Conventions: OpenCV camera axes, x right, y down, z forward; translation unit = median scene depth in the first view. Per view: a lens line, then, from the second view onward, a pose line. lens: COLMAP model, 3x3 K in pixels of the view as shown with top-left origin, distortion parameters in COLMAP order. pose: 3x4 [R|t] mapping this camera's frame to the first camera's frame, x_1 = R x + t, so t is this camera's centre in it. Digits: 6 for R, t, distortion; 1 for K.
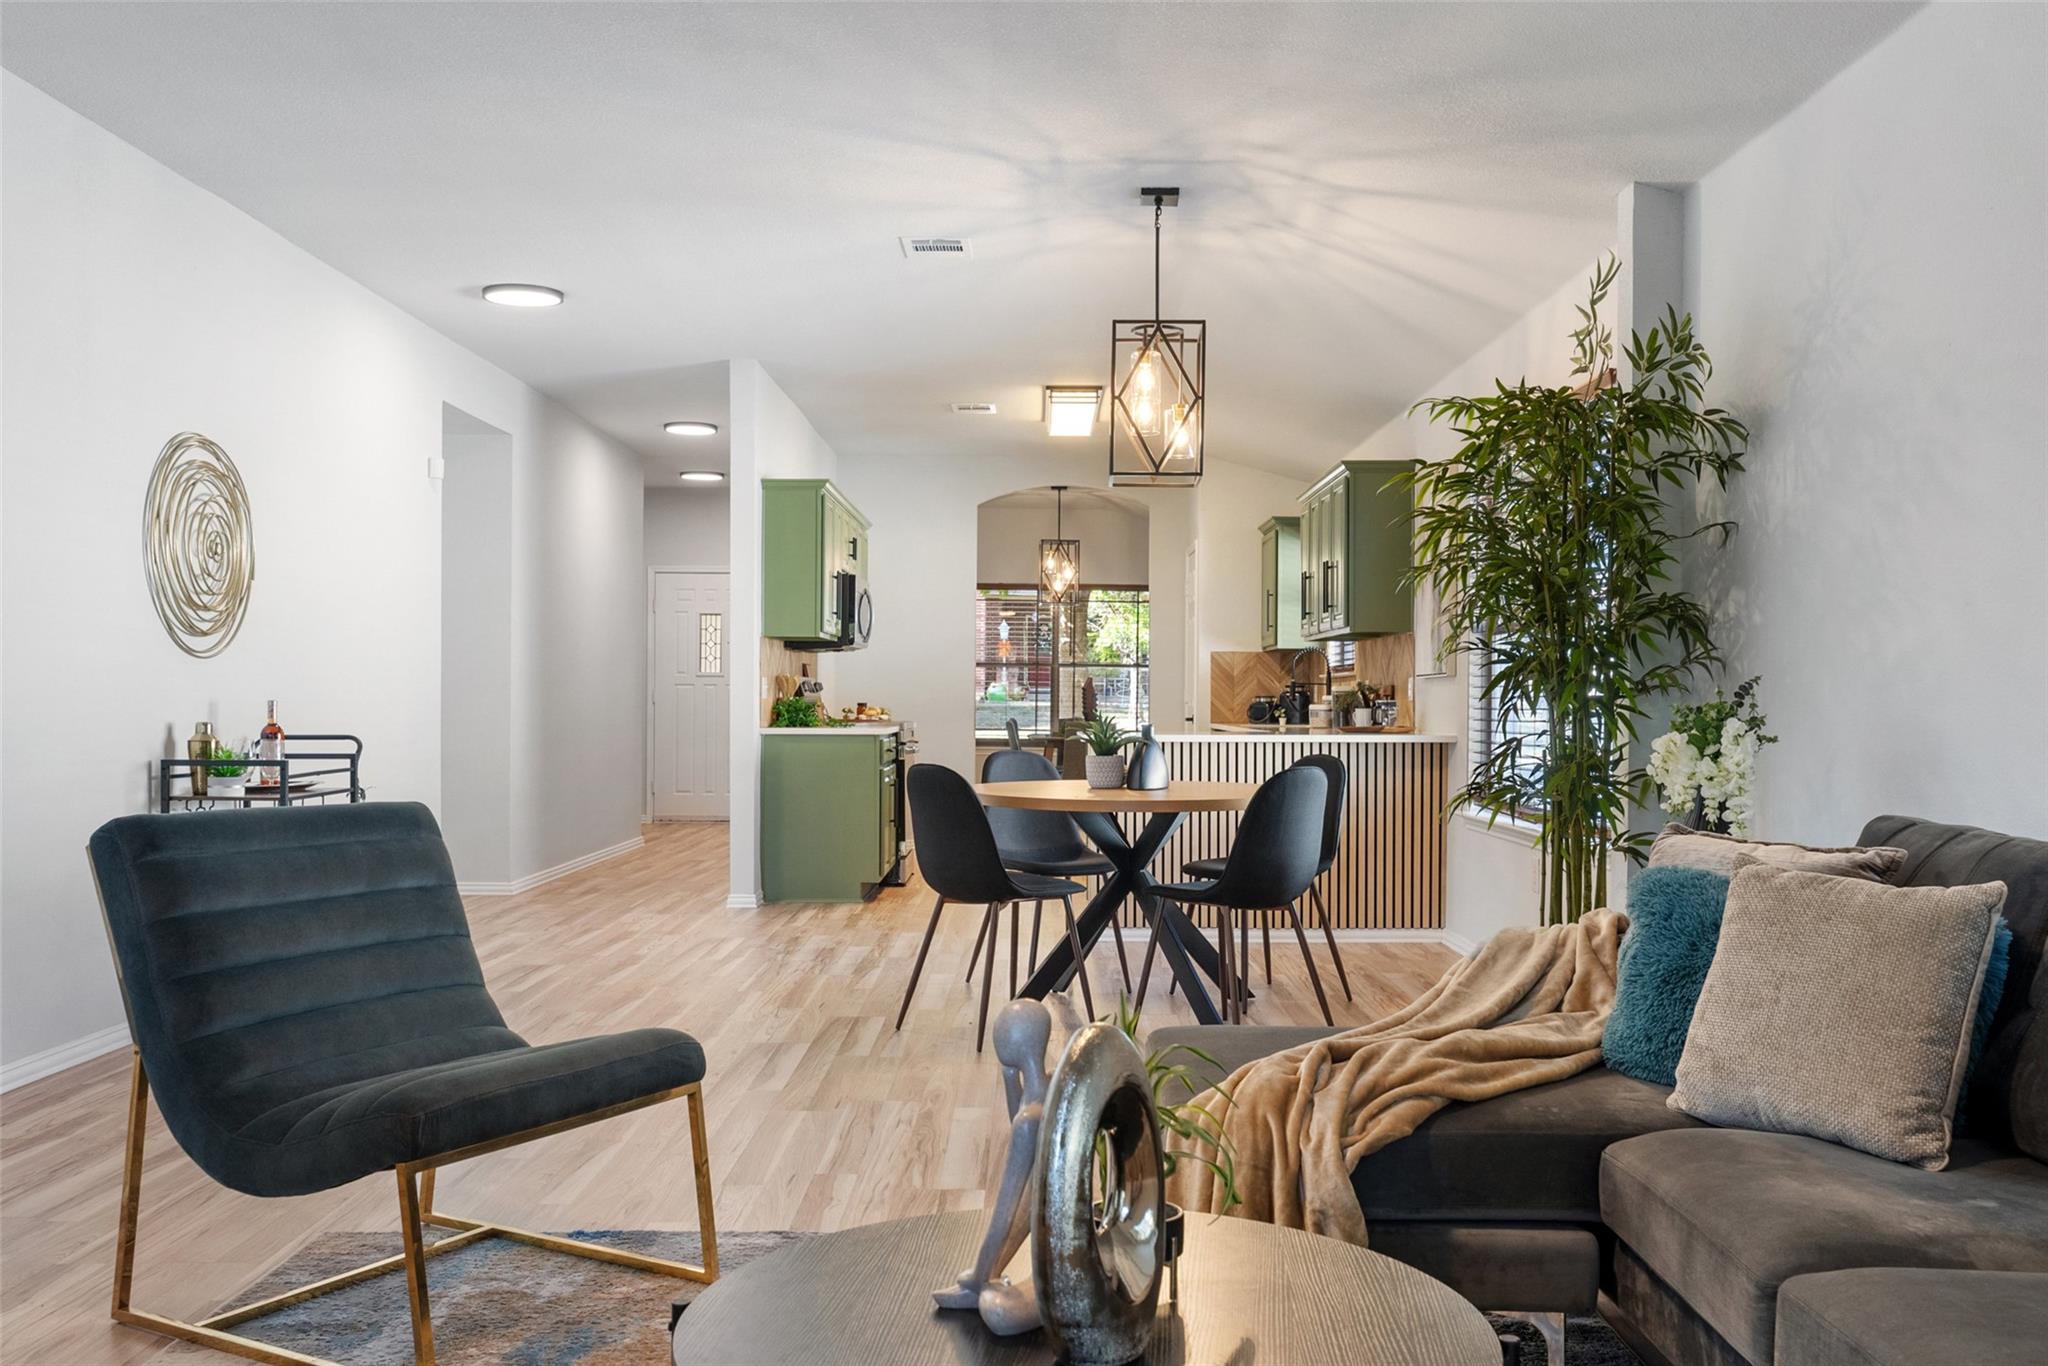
lens RADIAL K [[1745.9, 0, 1034.3], [0, 1745.9, 716.2], [0, 0, 1]] dist [0.007431, 0.005640]
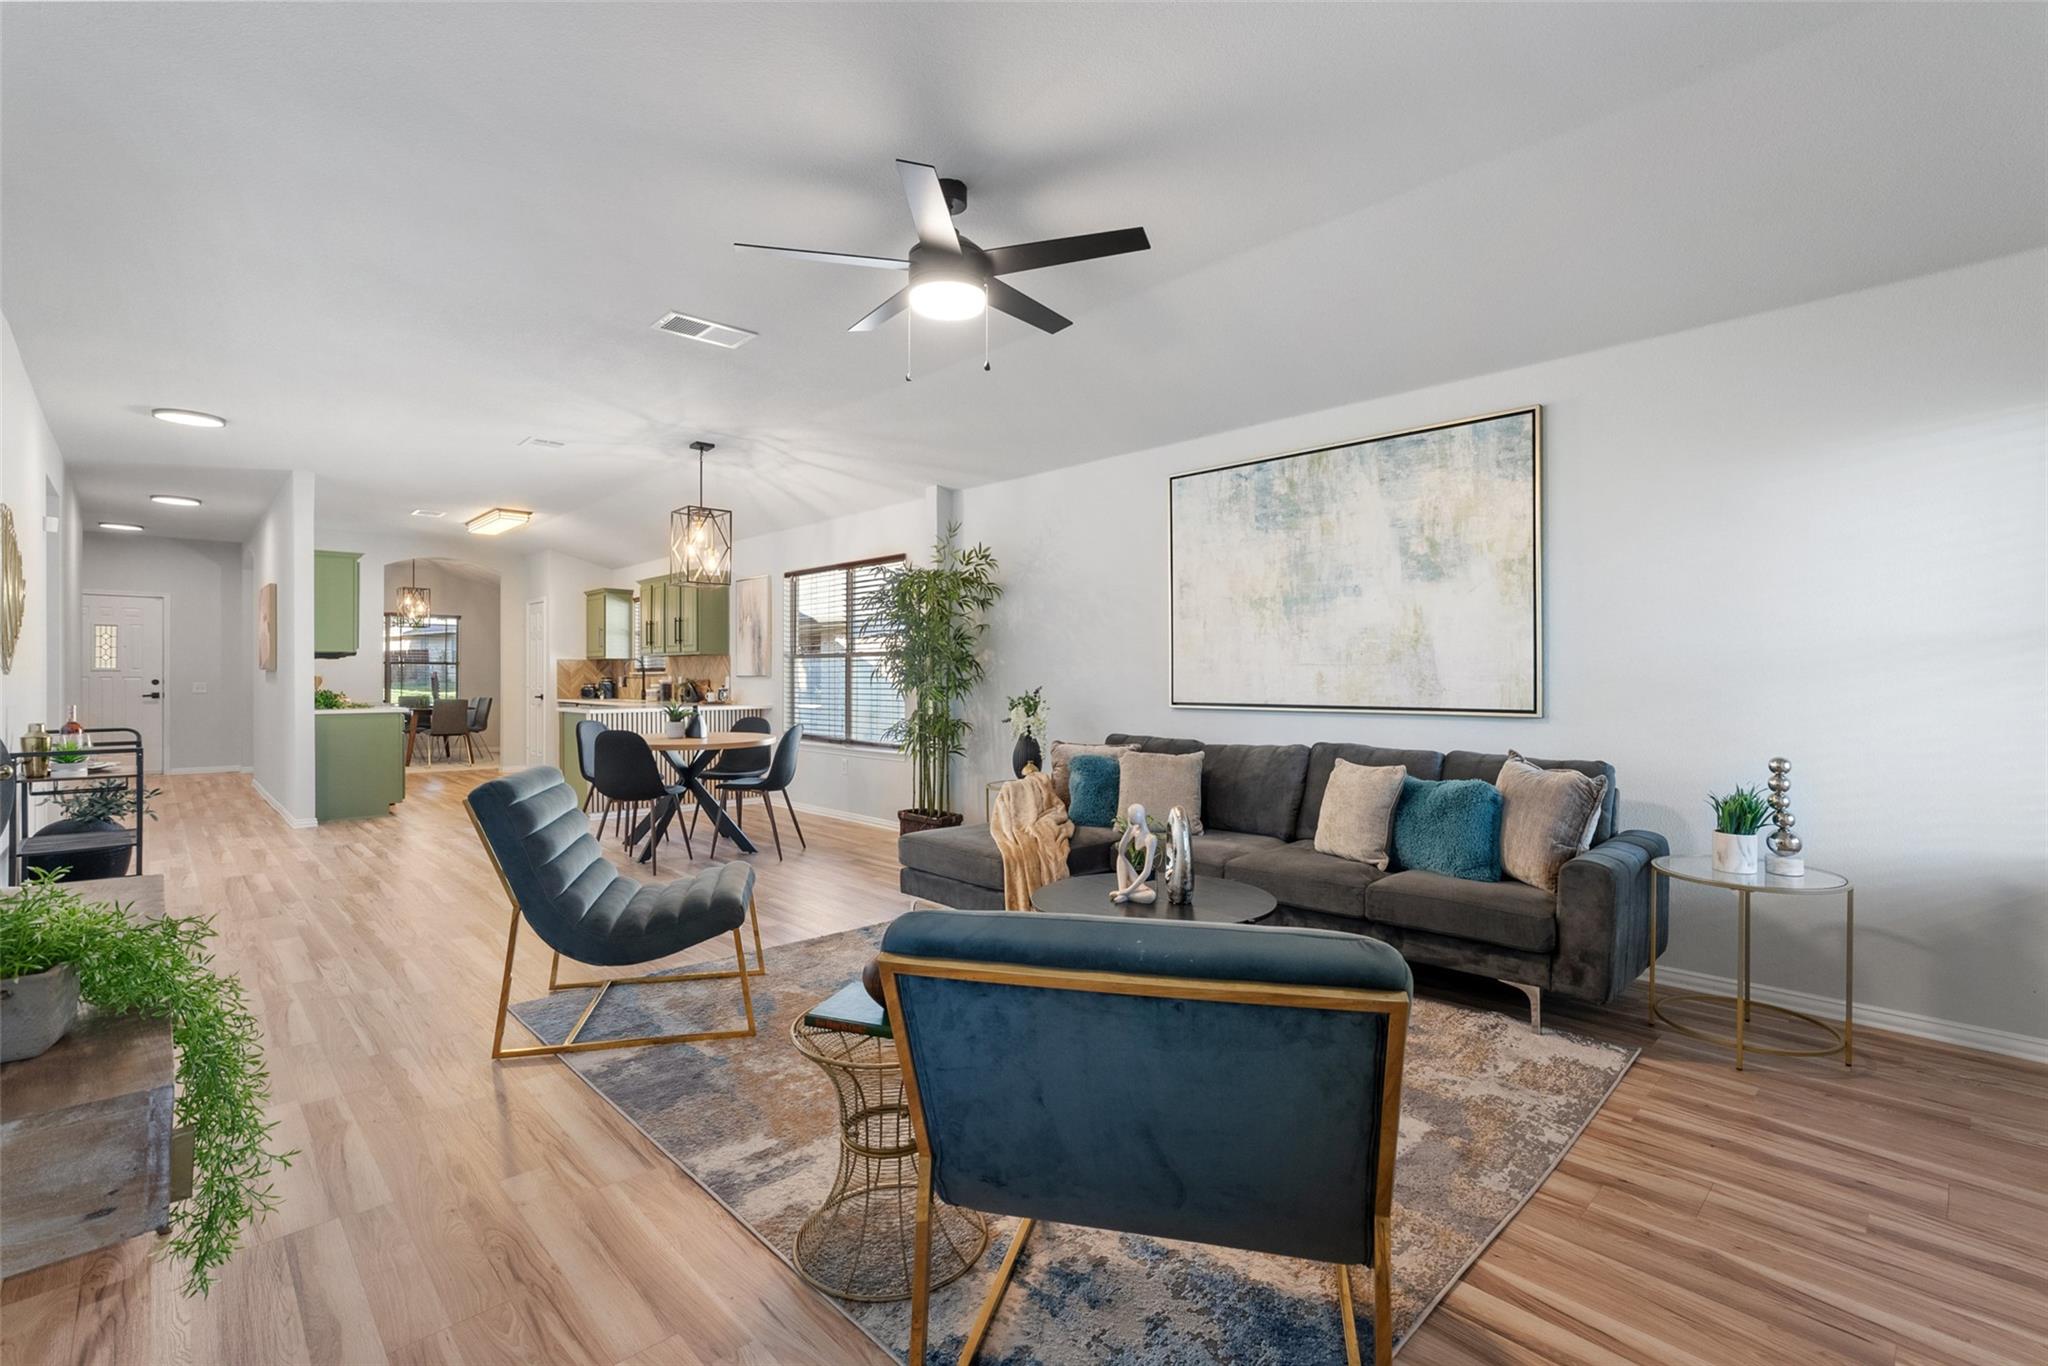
lens RADIAL K [[928.4, 0, 1024.6], [0, 928.4, 675.2], [0, 0, 1]] dist [-0.034875, 0.026320]
pose [[0.722632, -0.003815, 0.691223, -0.405165], [0.009822, 0.999940, -0.004749, -0.022019], [-0.691163, 0.010221, 0.722626, -0.033422]]
